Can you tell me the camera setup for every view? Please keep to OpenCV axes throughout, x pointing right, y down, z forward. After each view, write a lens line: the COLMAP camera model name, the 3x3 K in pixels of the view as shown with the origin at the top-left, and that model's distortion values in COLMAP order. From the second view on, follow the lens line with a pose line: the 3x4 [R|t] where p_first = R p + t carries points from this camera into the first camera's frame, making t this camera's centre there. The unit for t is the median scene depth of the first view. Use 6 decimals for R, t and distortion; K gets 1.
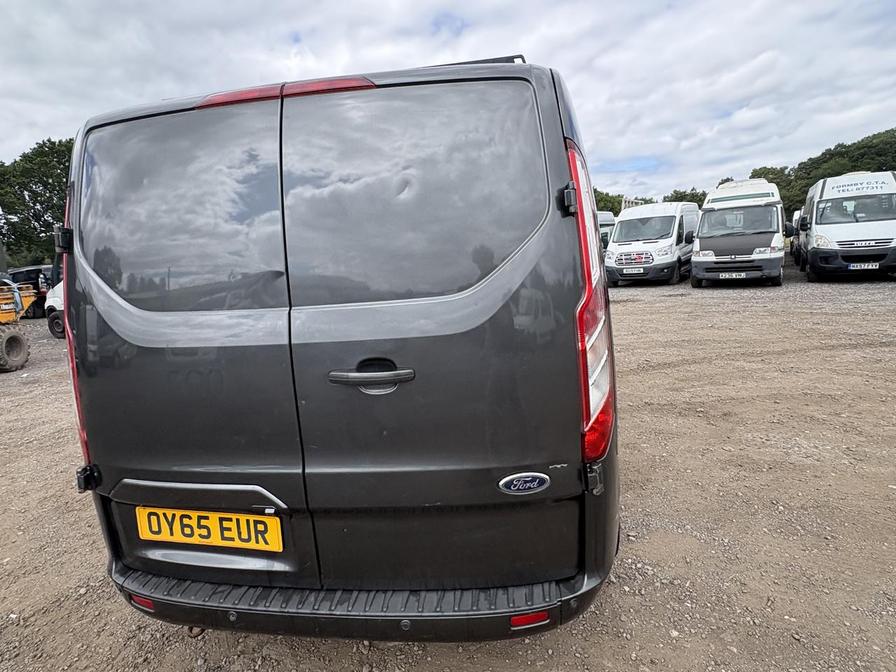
lens RADIAL K [[507.1, 0, 435.9], [0, 507.1, 345.4], [0, 0, 1]] dist [-0.000011, 0.004025]
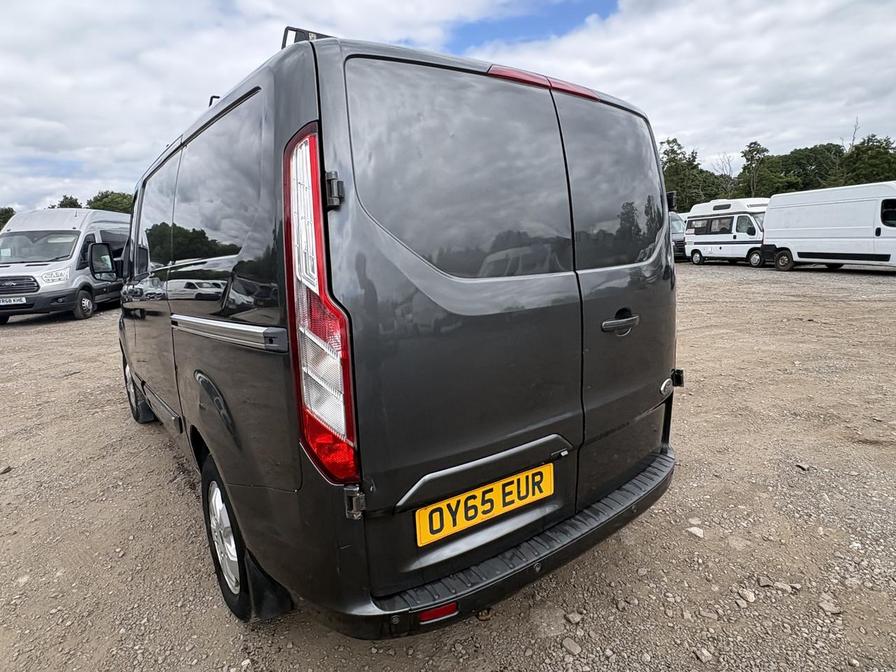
lens RADIAL K [[507.1, 0, 460.4], [0, 507.1, 349.5], [0, 0, 1]] dist [-0.000011, 0.004025]
pose [[0.676673, -0.110102, 0.728005, -1.178744], [0.125112, 0.991571, 0.033673, 0.029244], [-0.725576, 0.068296, 0.684744, 0.352553]]
